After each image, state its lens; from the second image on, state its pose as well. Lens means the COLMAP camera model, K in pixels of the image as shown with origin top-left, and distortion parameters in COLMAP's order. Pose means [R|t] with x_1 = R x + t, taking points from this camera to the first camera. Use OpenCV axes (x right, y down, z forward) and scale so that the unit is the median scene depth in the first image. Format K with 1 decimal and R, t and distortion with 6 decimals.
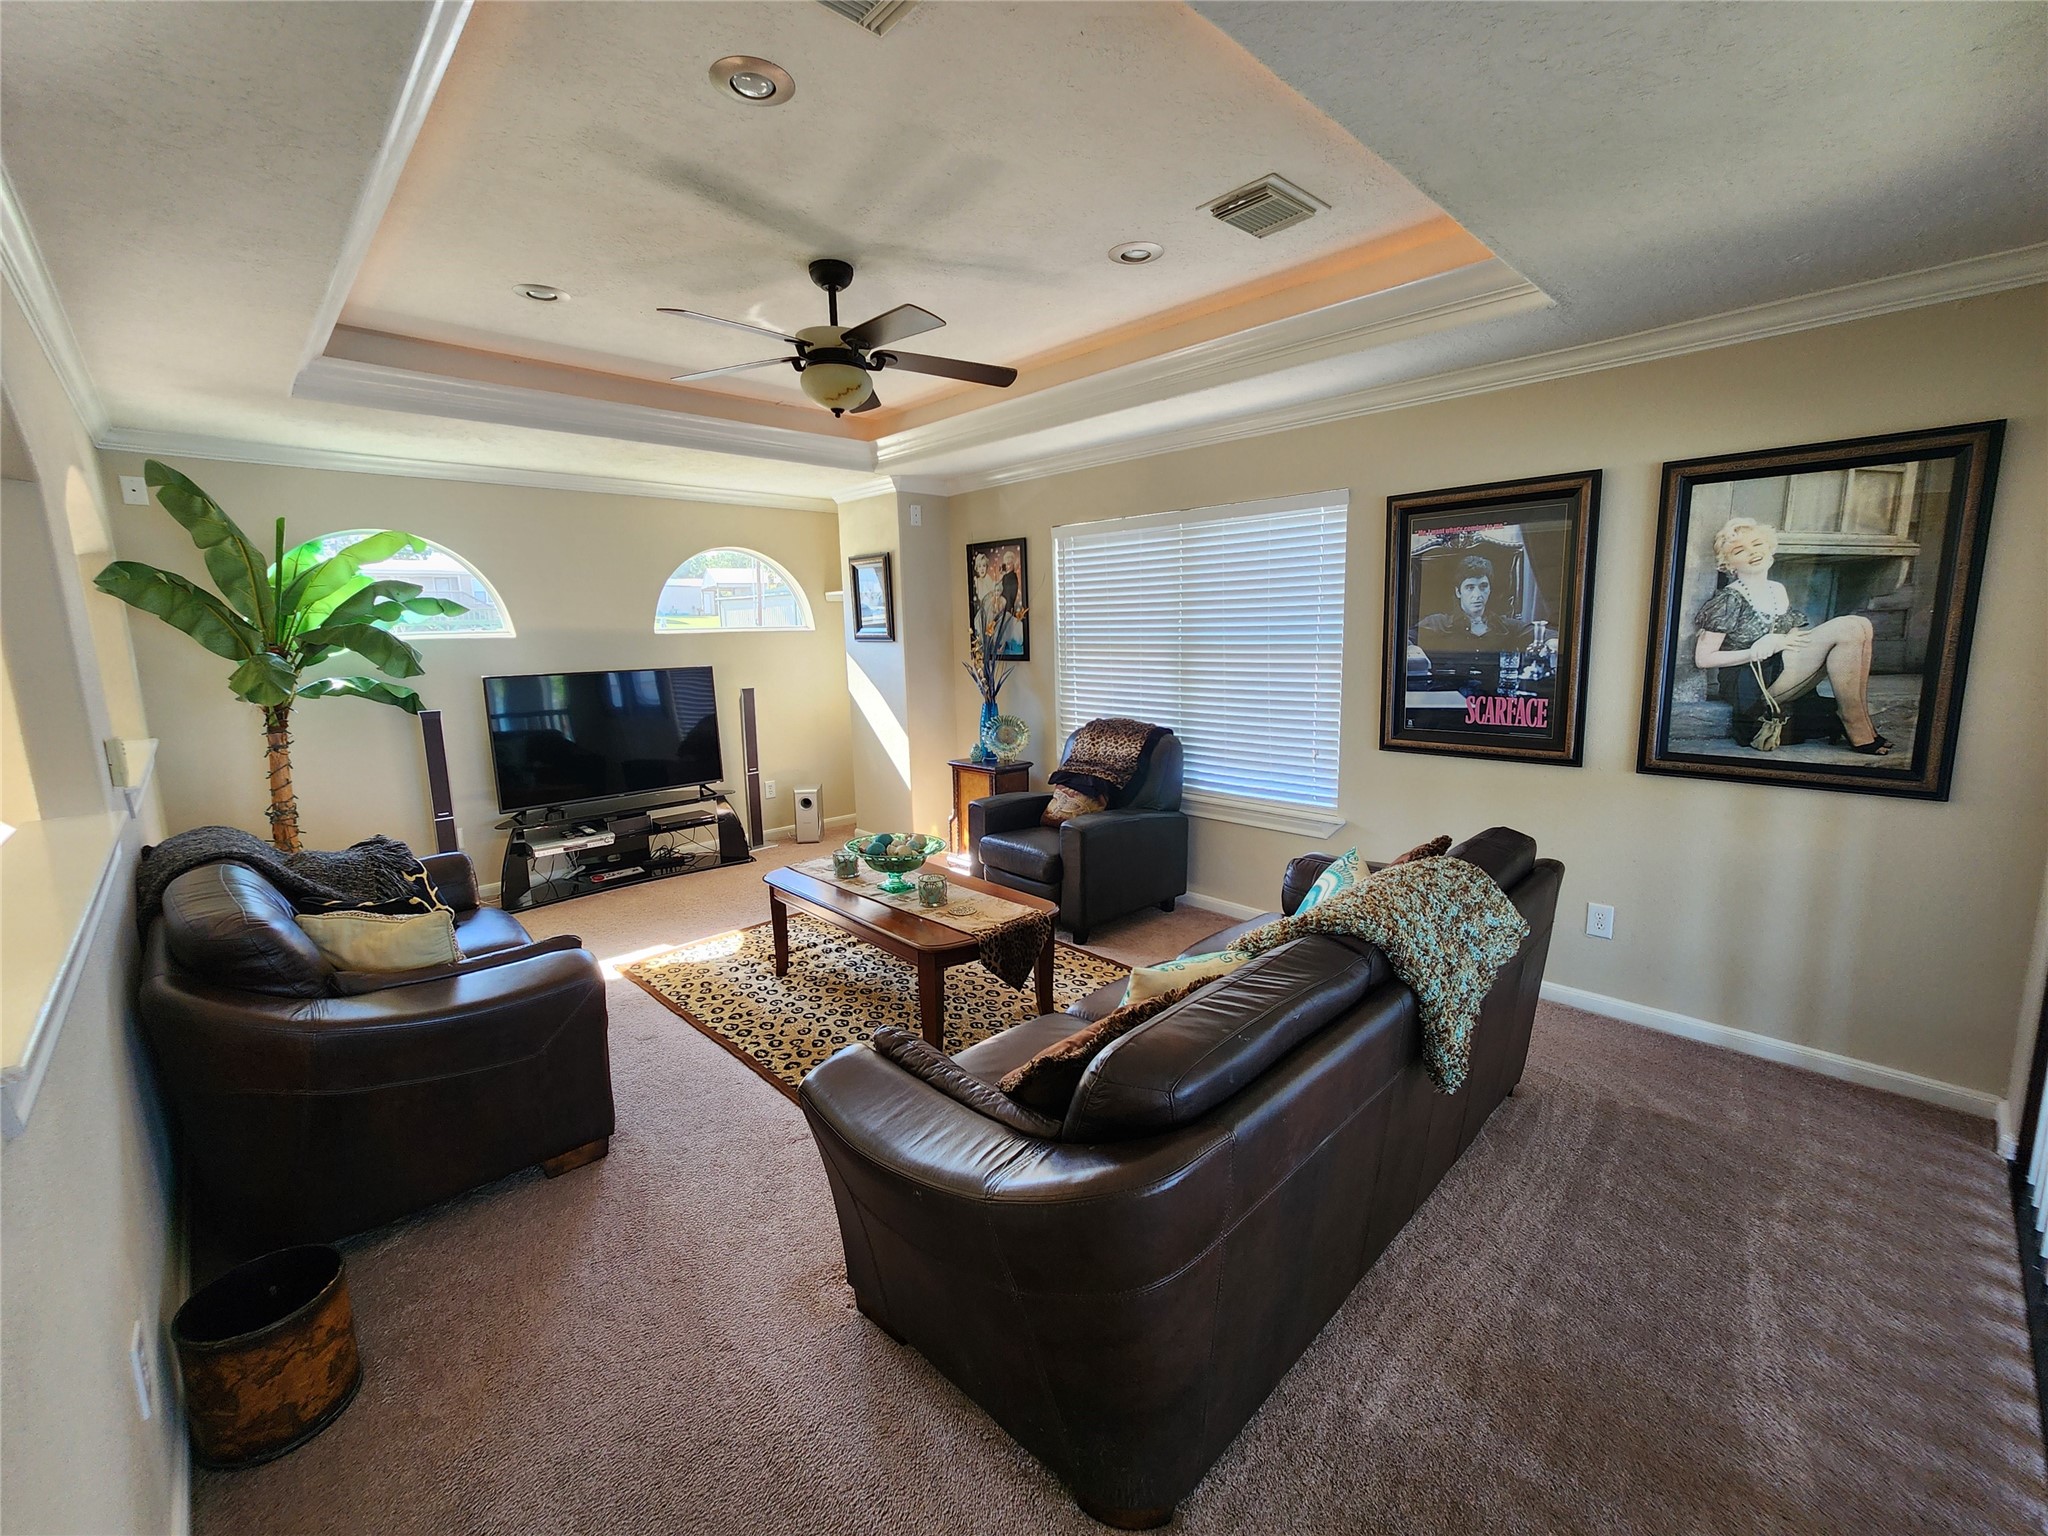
lens RADIAL K [[842.5, 0, 1032.7], [0, 842.5, 762.4], [0, 0, 1]] dist [0.009272, -0.000365]
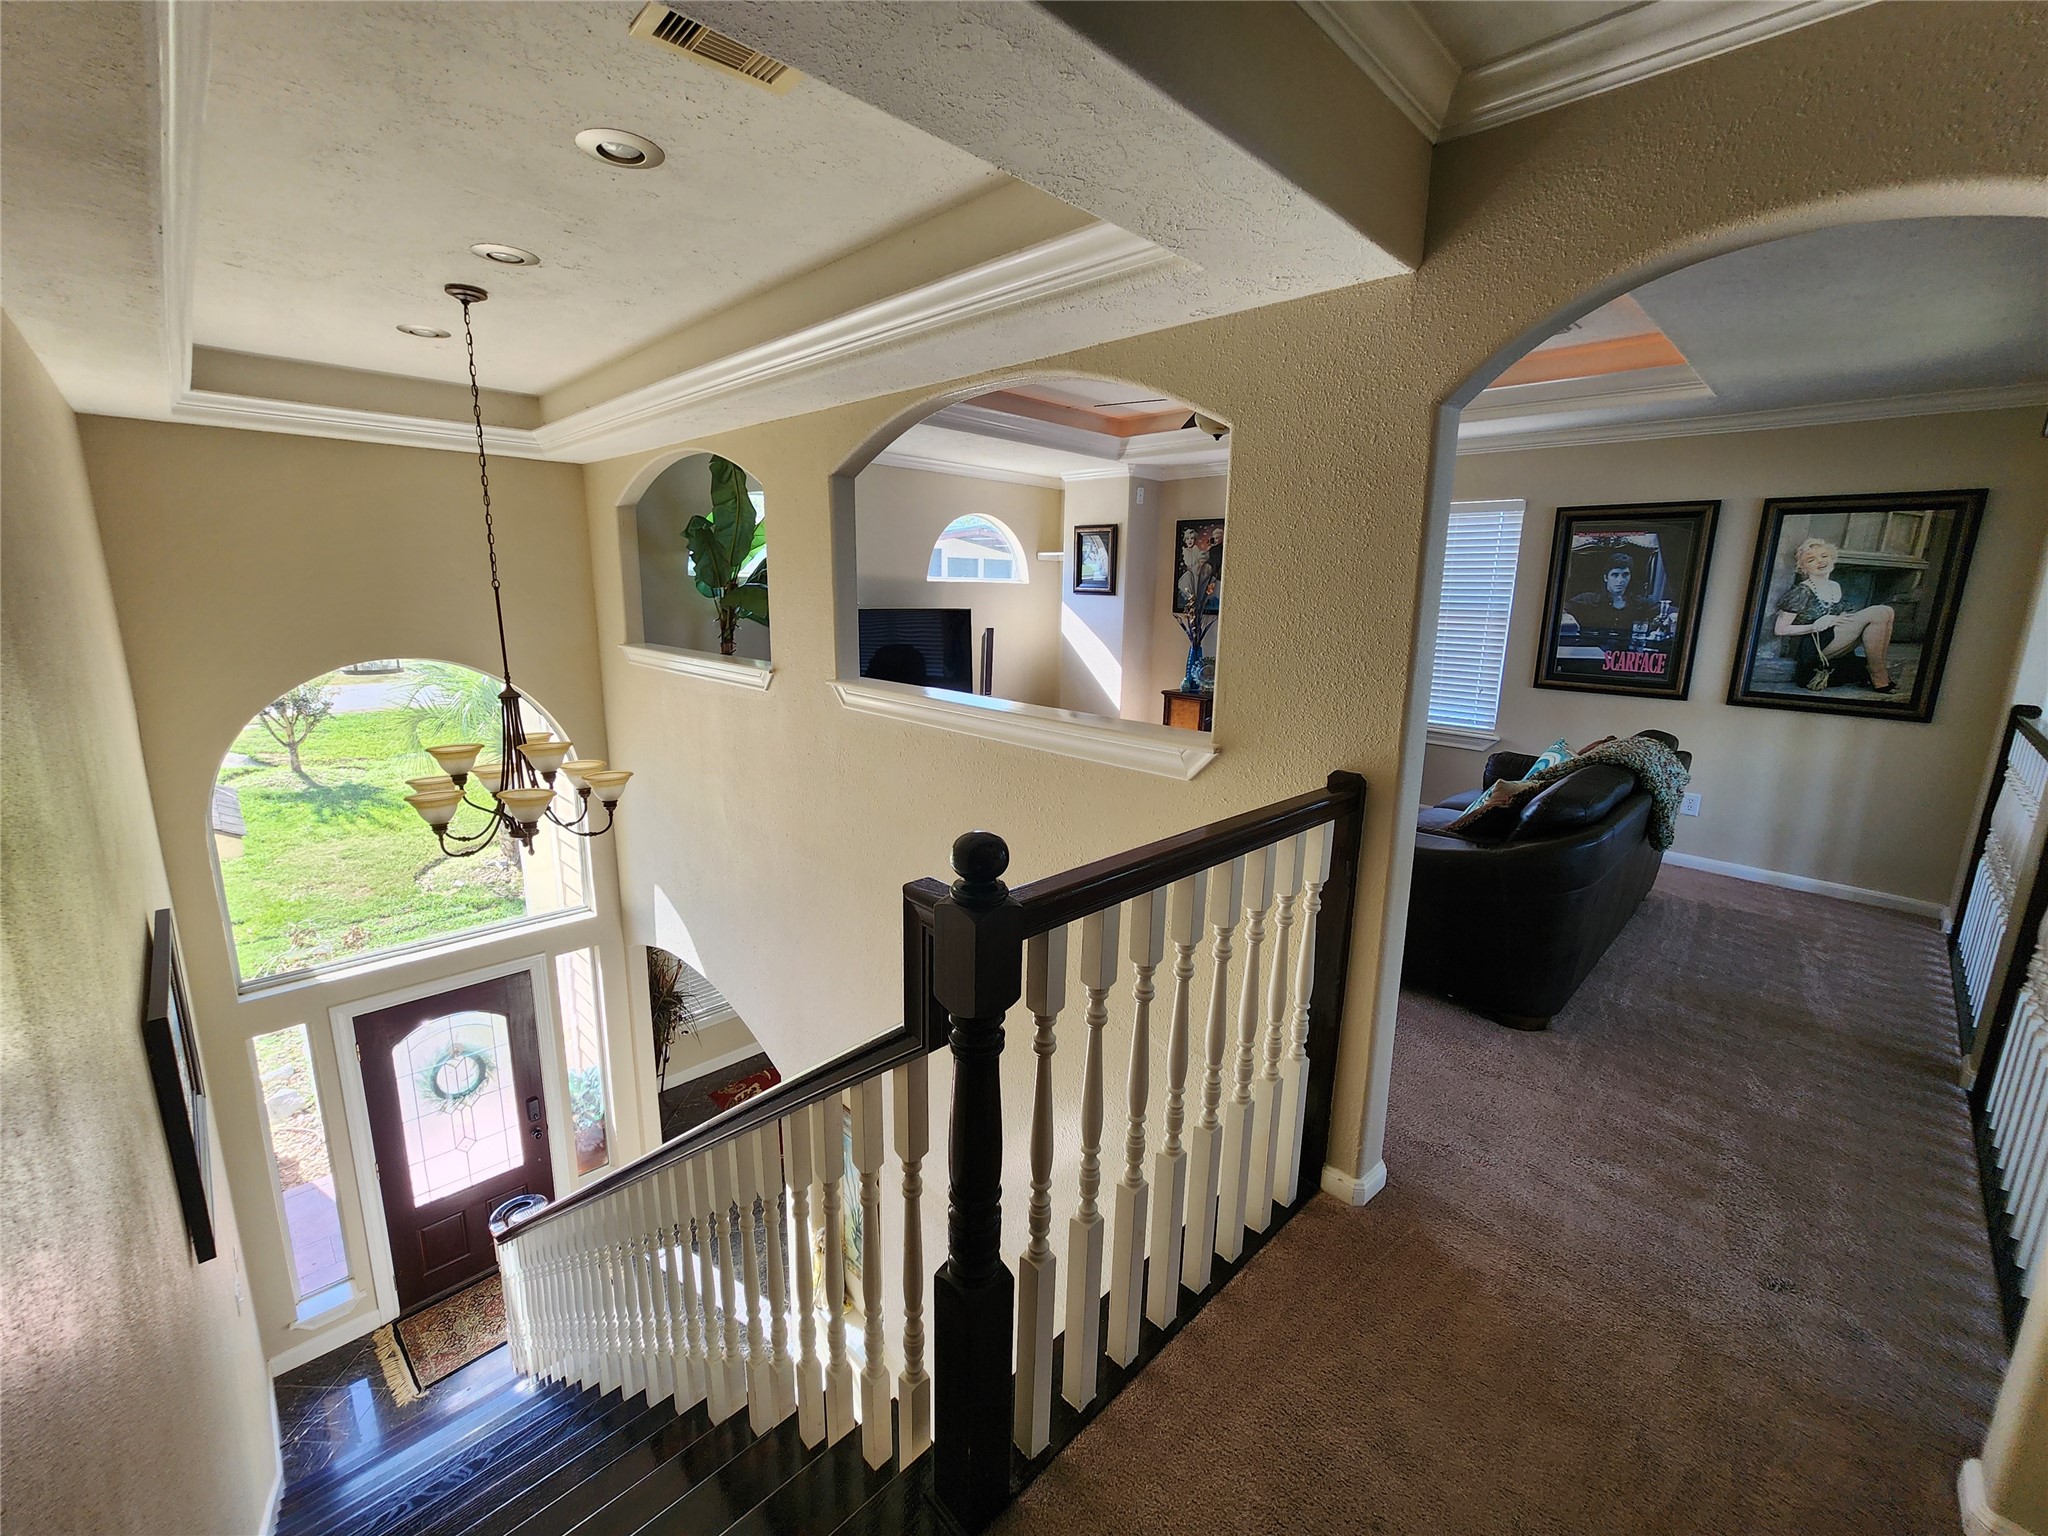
lens RADIAL K [[842.5, 0, 1015.5], [0, 842.5, 763.9], [0, 0, 1]] dist [0.009272, -0.000365]
pose [[0.998893, 0.041375, 0.022384, -0.598094], [-0.042363, 0.998059, 0.045649, 0.105755], [-0.020452, -0.046547, 0.998707, -0.501780]]
